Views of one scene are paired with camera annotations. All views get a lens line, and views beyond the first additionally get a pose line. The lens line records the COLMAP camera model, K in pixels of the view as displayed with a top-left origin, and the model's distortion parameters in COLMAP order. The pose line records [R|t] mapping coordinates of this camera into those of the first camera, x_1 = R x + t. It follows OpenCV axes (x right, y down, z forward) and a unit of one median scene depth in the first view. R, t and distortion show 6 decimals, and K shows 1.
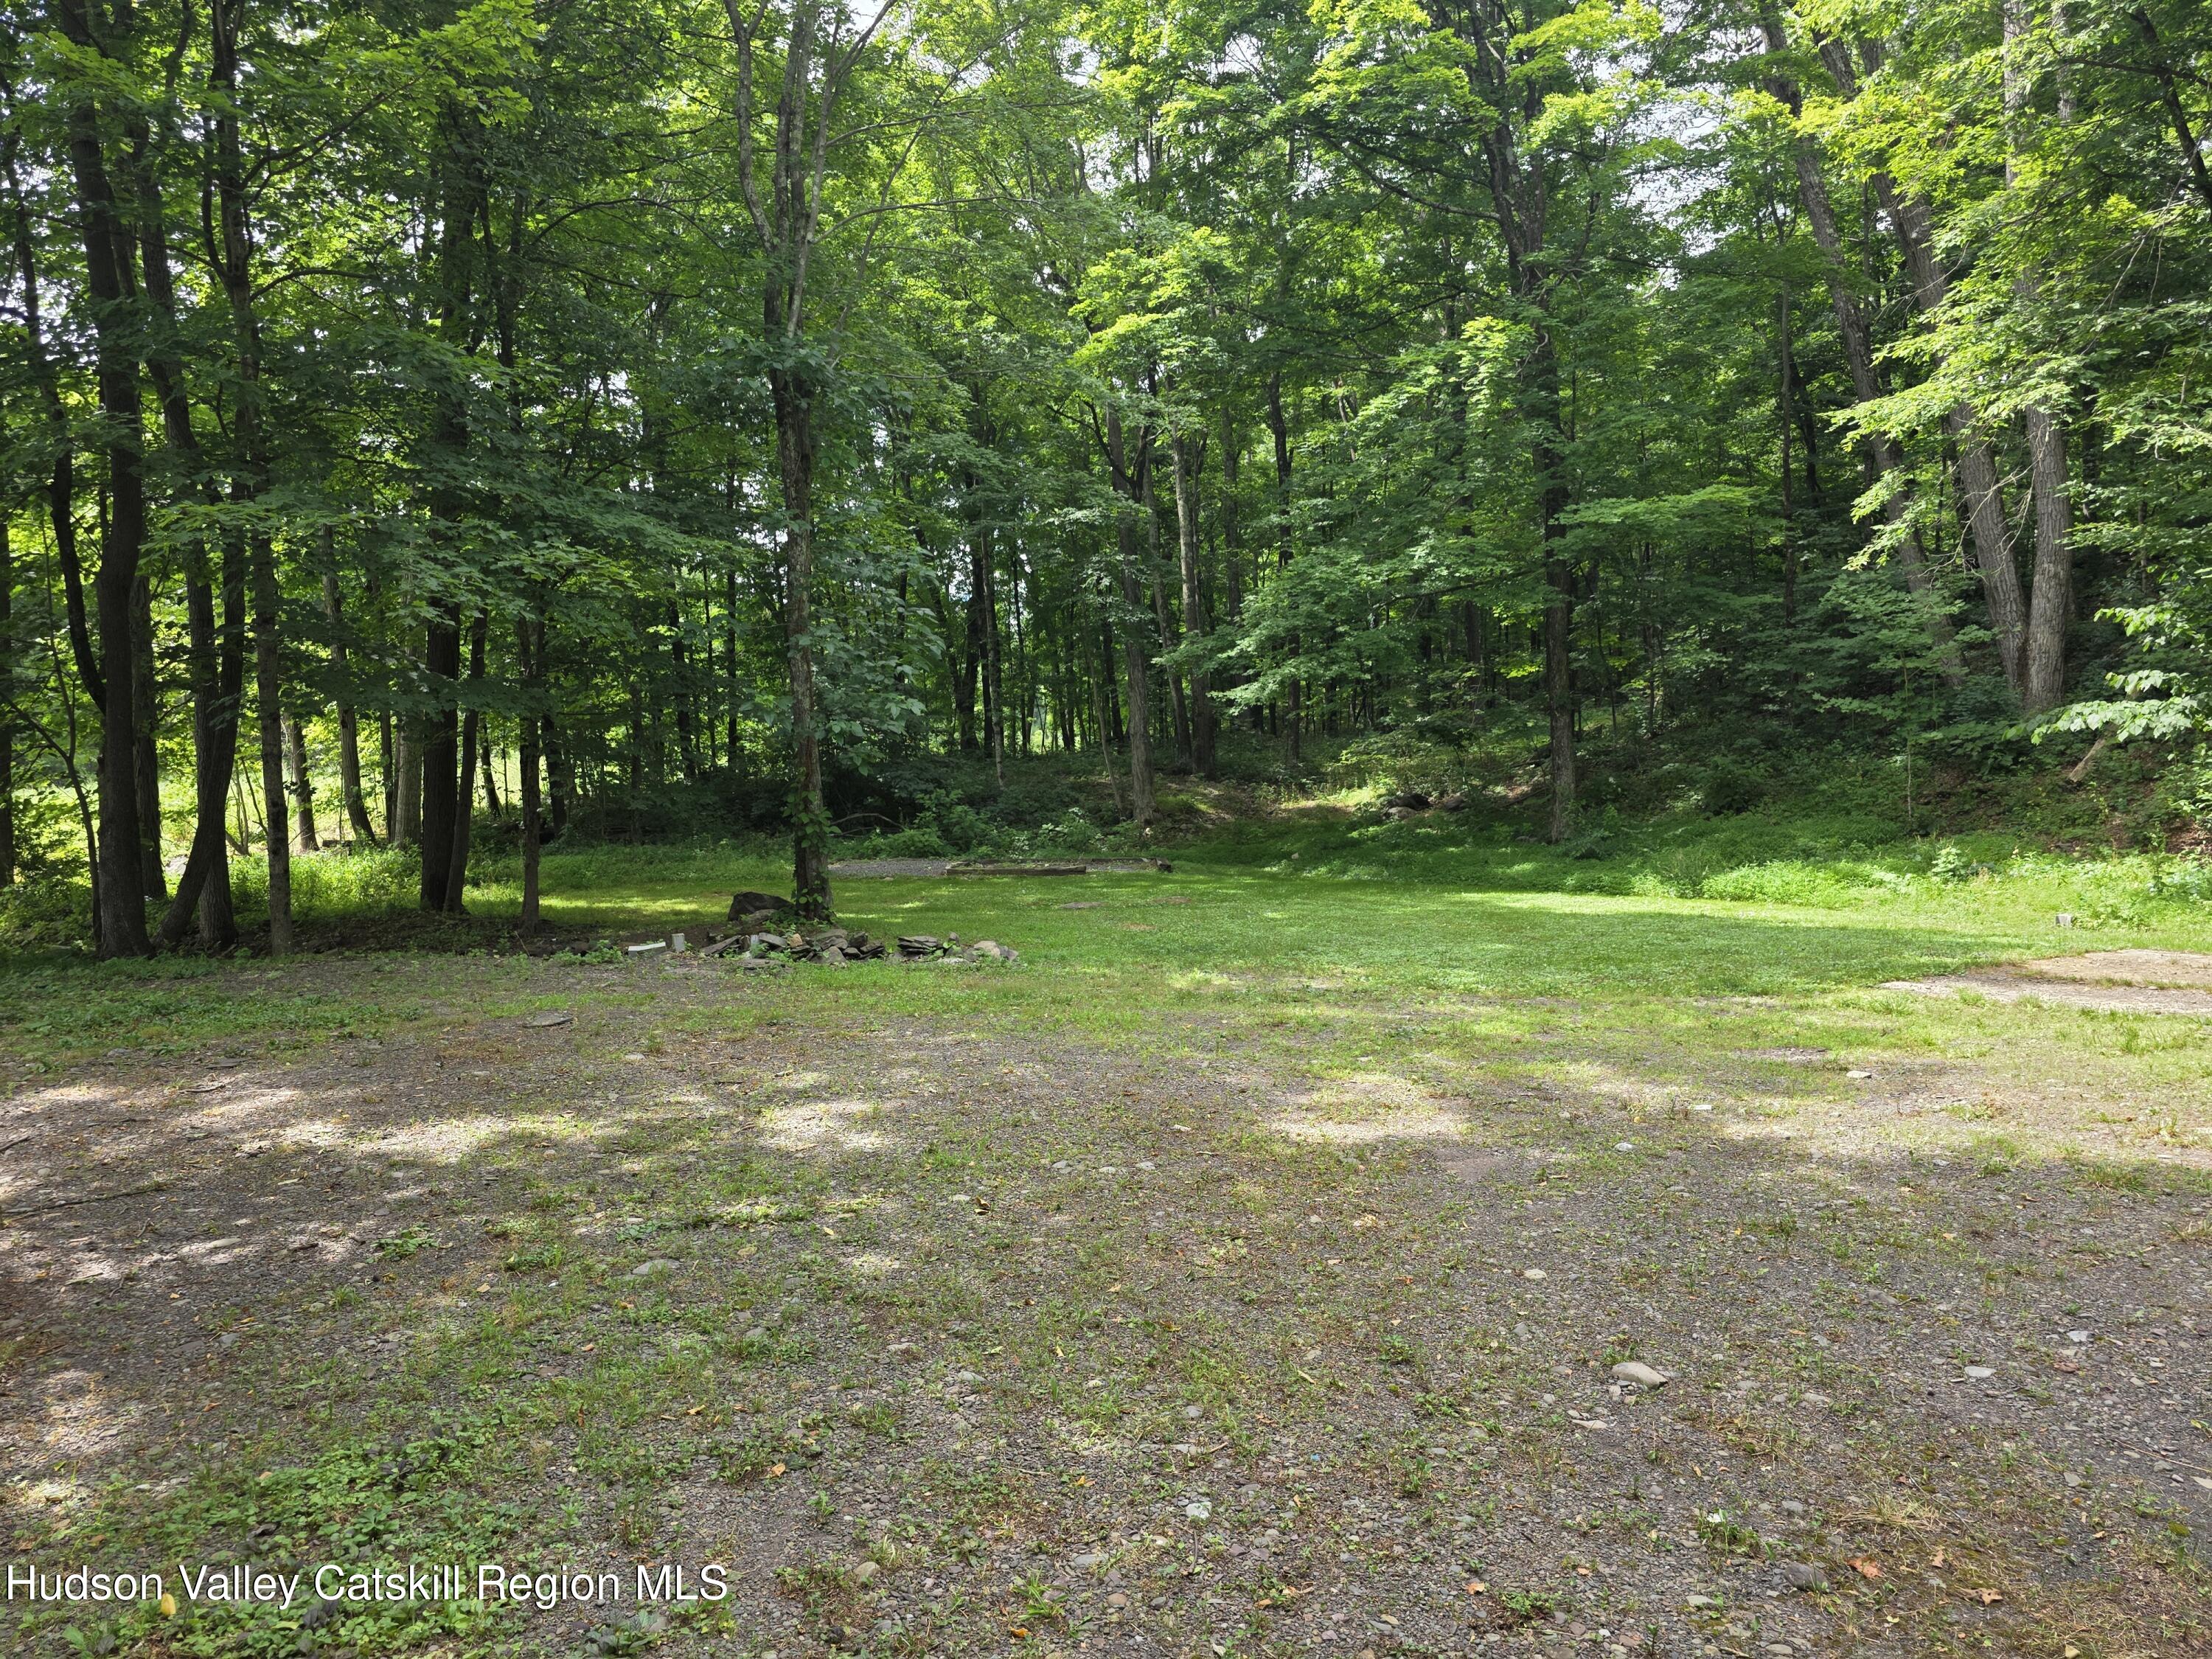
lens RADIAL K [[1460.3, 0, 1100.9], [0, 1460.3, 832.8], [0, 0, 1]] dist [0.010887, -0.022880]
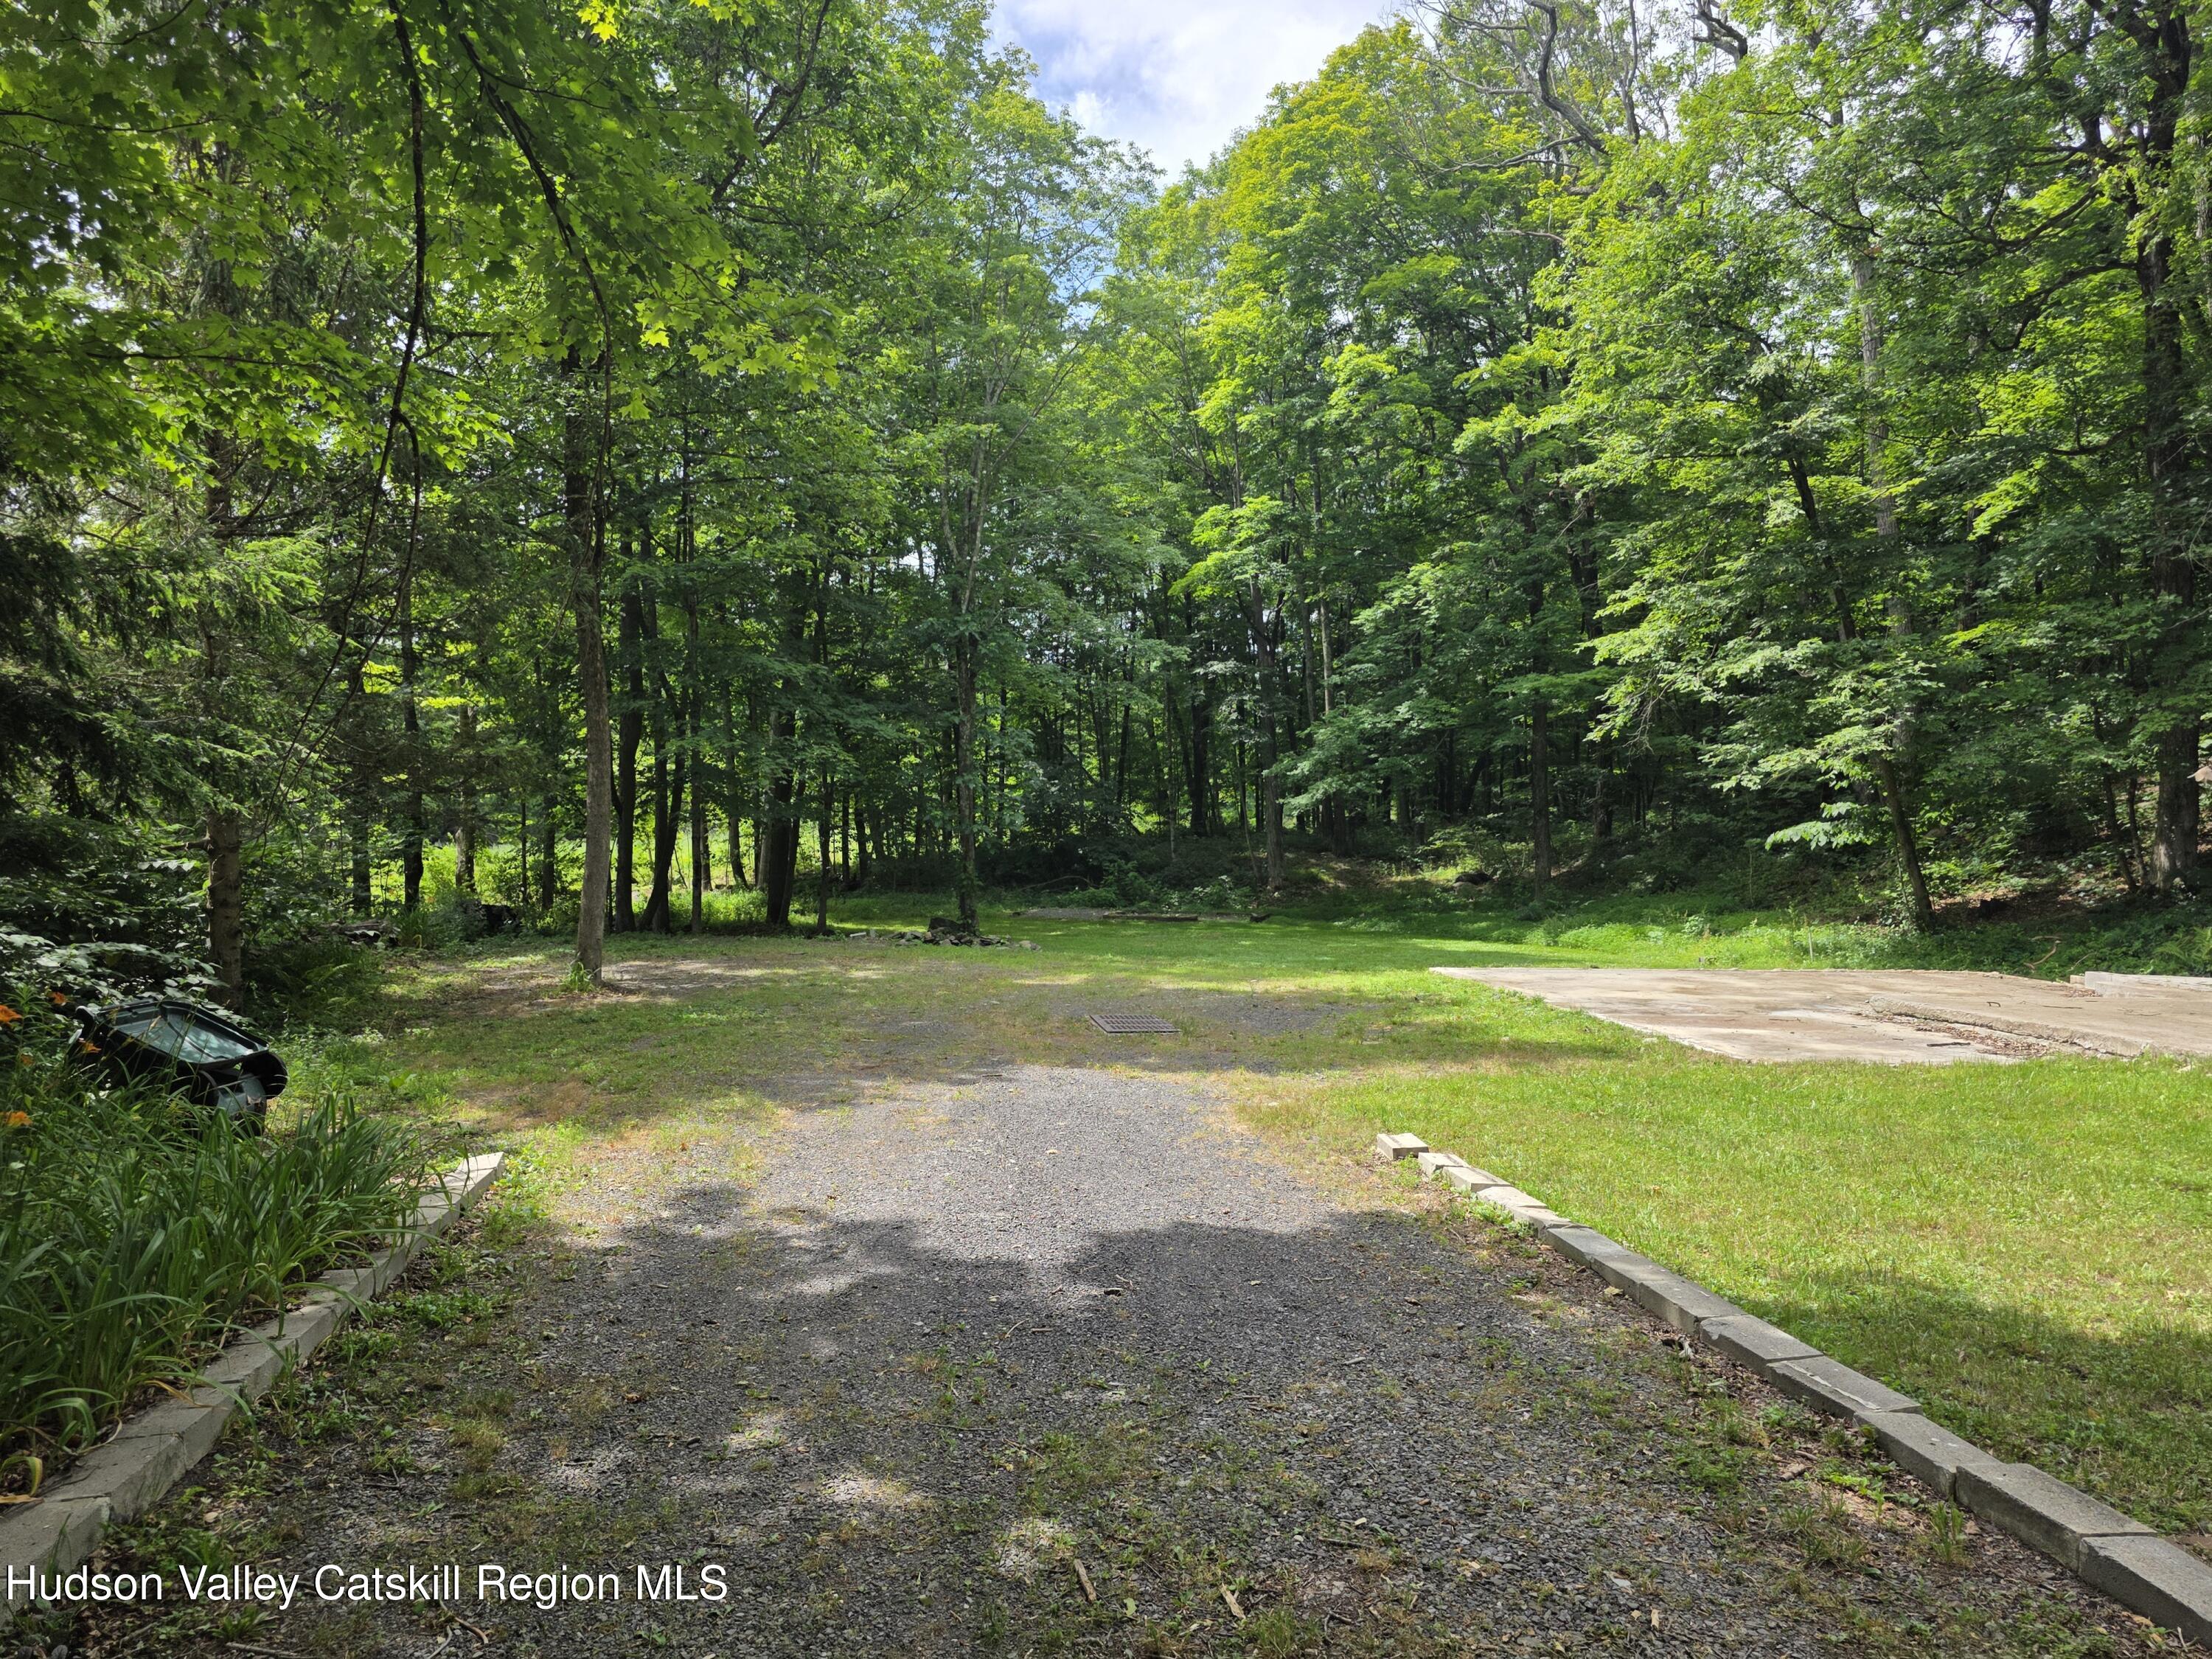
lens RADIAL K [[1460.3, 0, 1110.7], [0, 1460.3, 826.3], [0, 0, 1]] dist [0.010887, -0.022880]
pose [[0.974886, 0.018981, -0.221895, 0.218906], [-0.029832, 0.998512, -0.045651, 0.002336], [0.220698, 0.051124, 0.974001, -0.420331]]
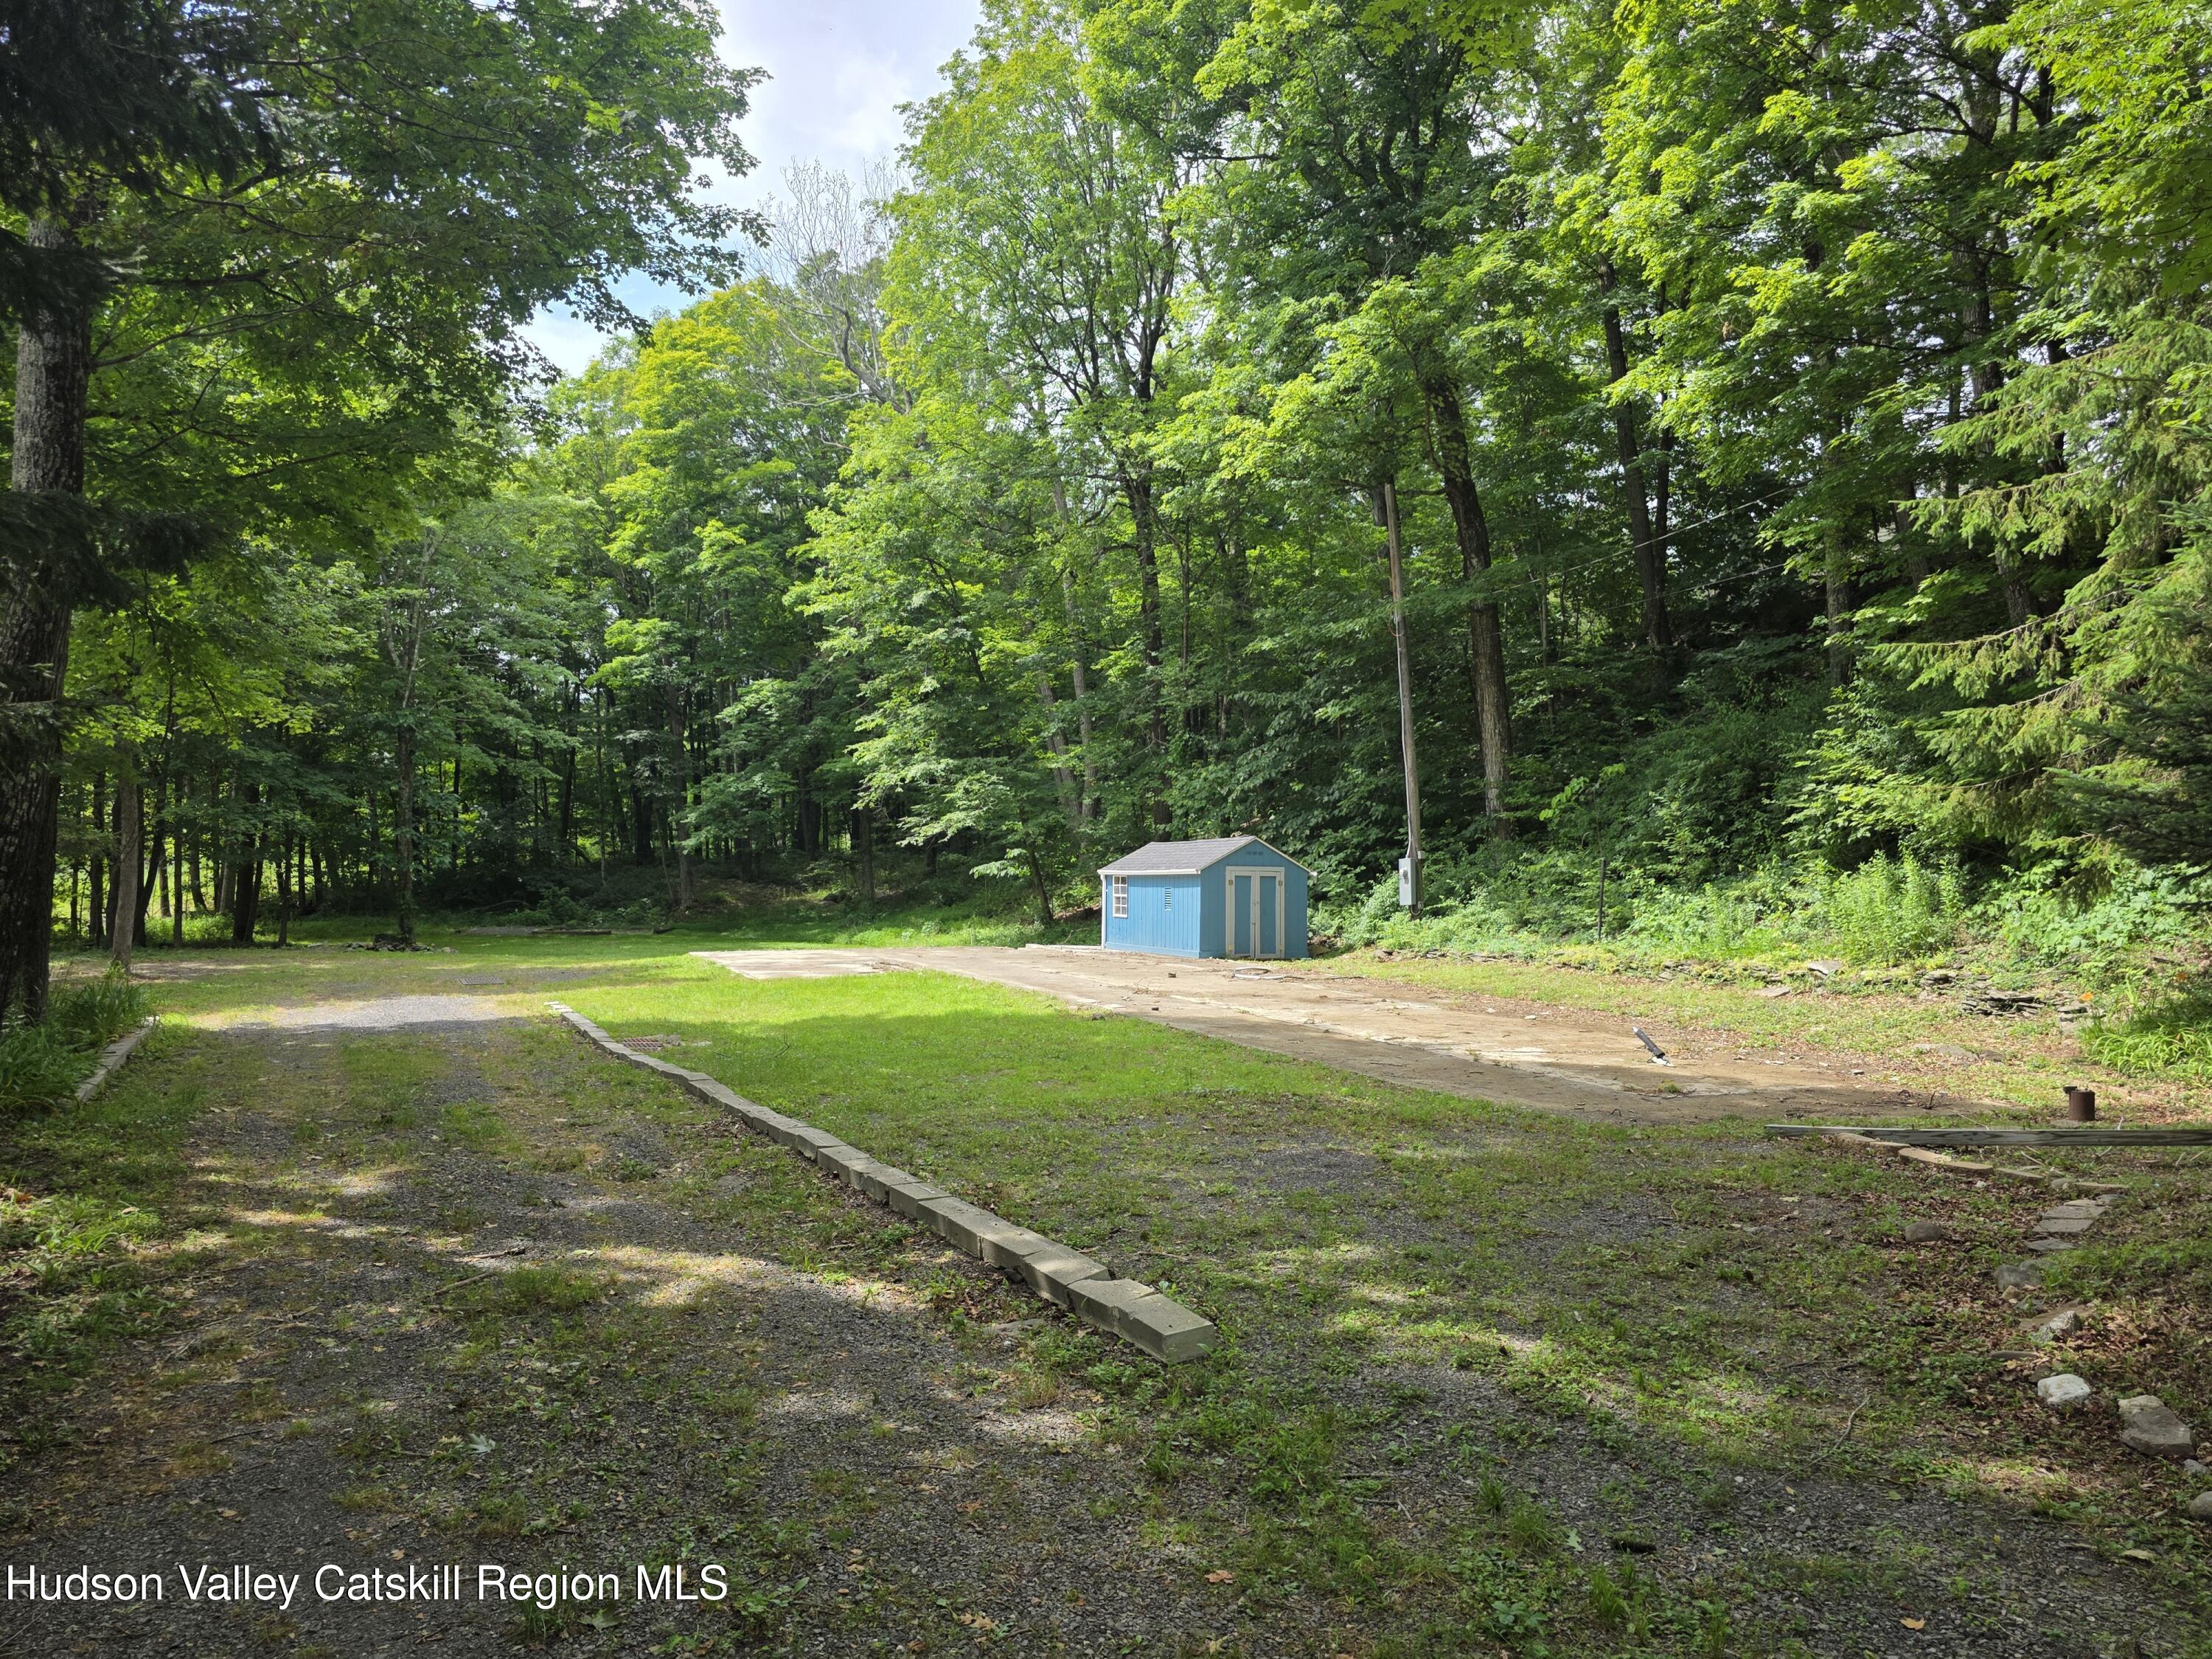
lens RADIAL K [[1460.3, 0, 1149.0], [0, 1460.3, 842.4], [0, 0, 1]] dist [0.010887, -0.022880]
pose [[0.992091, 0.020619, 0.123816, 0.430496], [-0.013964, 0.998423, -0.054378, 0.002563], [-0.124742, 0.052219, 0.990814, -0.932420]]
